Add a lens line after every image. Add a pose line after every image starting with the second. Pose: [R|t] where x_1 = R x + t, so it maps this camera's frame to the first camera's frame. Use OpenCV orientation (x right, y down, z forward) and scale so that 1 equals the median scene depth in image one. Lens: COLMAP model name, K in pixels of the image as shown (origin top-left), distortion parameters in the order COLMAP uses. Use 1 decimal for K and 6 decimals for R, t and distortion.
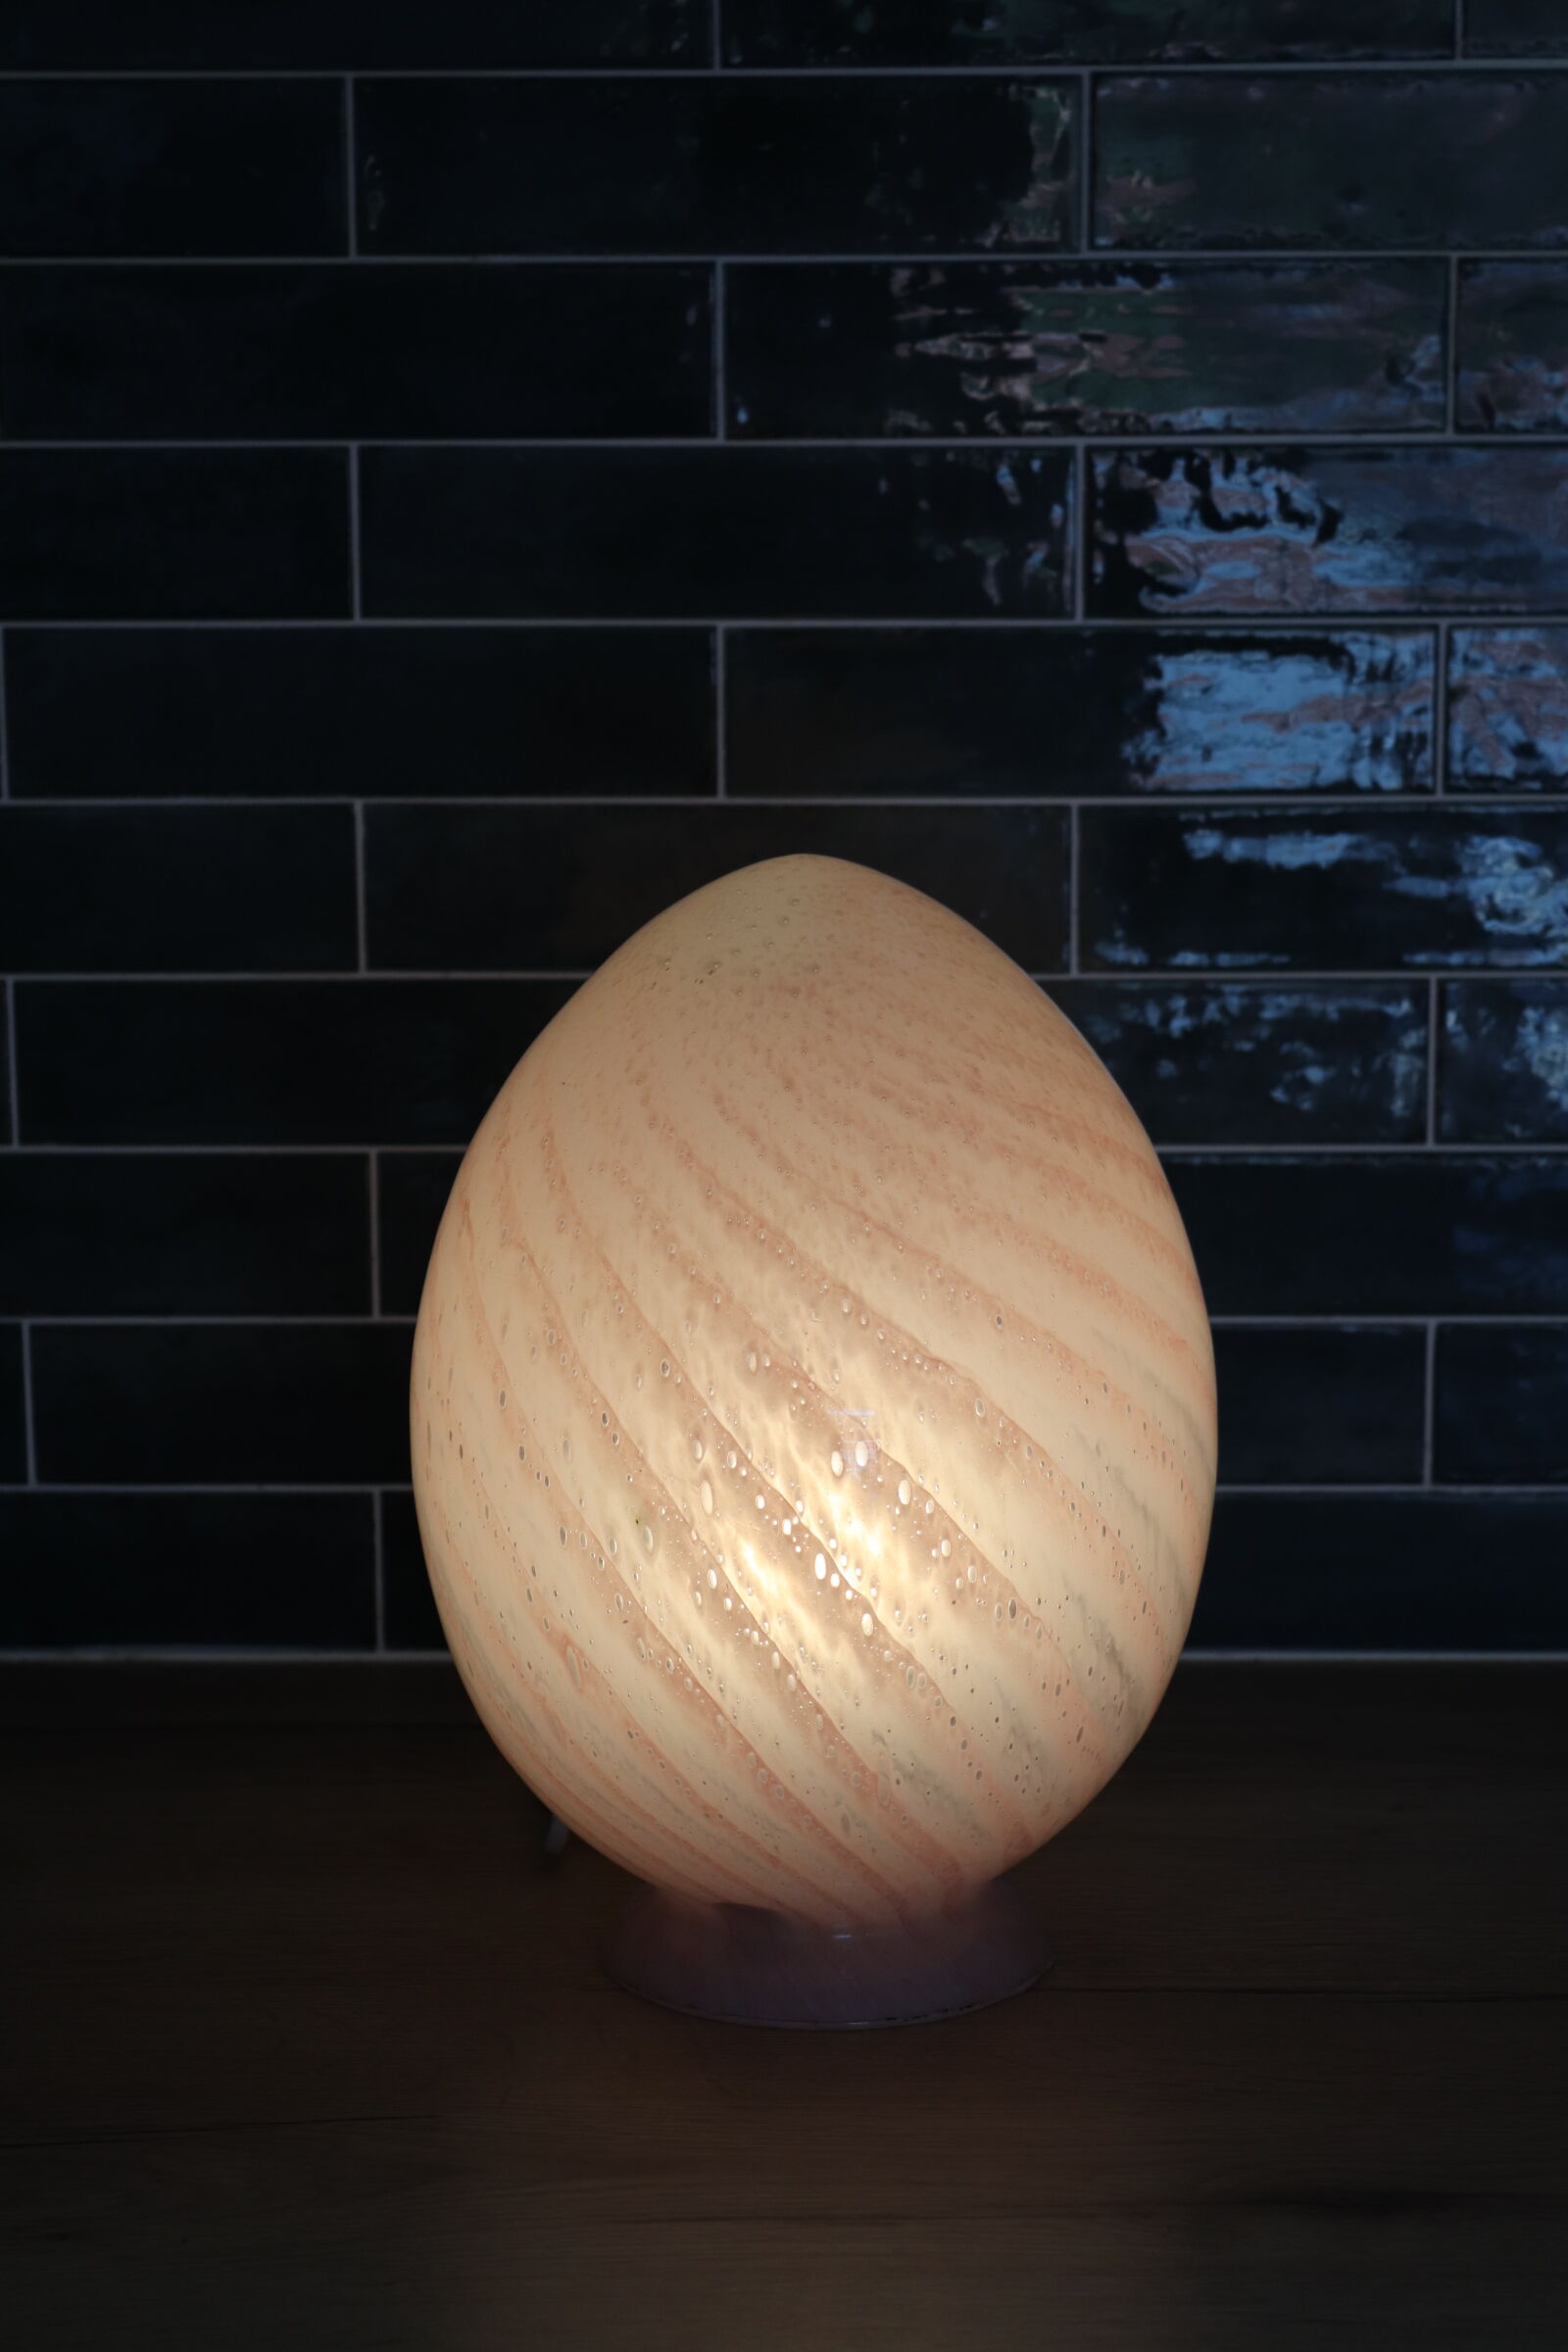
lens RADIAL K [[5483.2, 0, 781.7], [0, 5483.2, 1187.4], [0, 0, 1]] dist [0.275814, 0.000000]
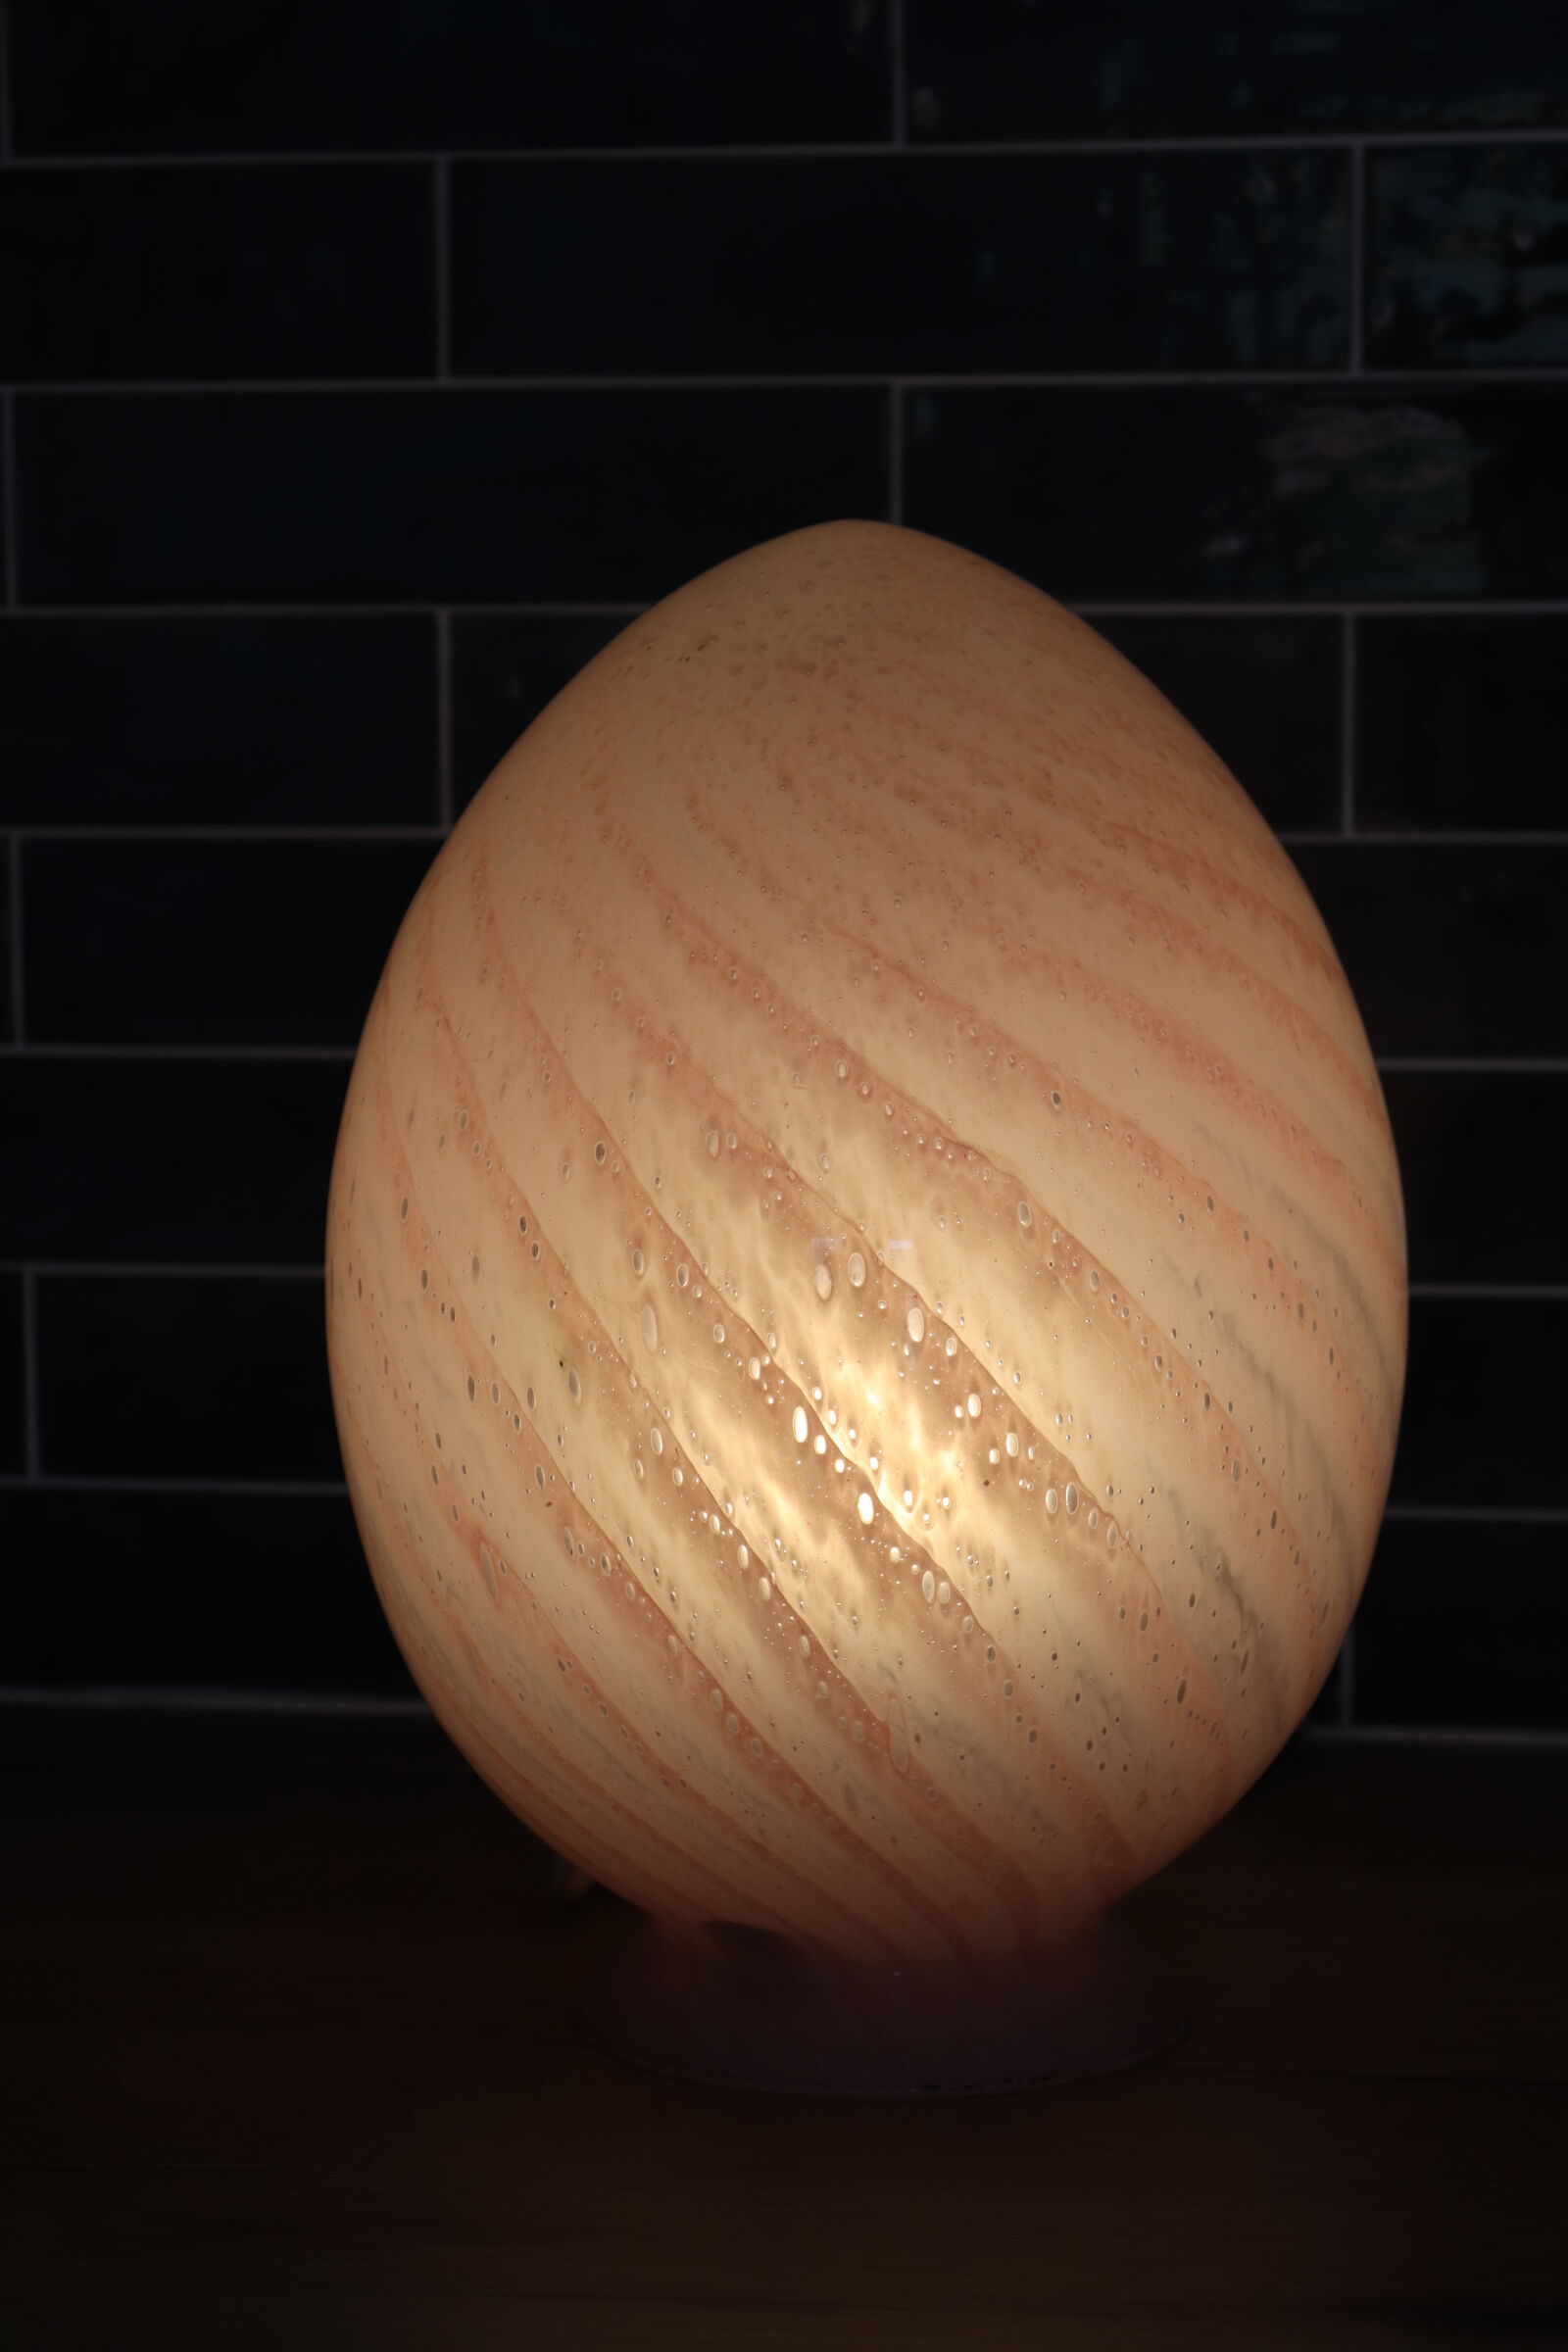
lens RADIAL K [[5795.2, 0, 795.0], [0, 5795.2, 1169.4], [0, 0, 1]] dist [0.219054, 0.000000]
pose [[0.990820, 0.015422, -0.134305, 0.107542], [-0.027155, 0.995928, -0.085971, 0.099693], [0.132432, 0.088829, 0.987204, 0.229774]]
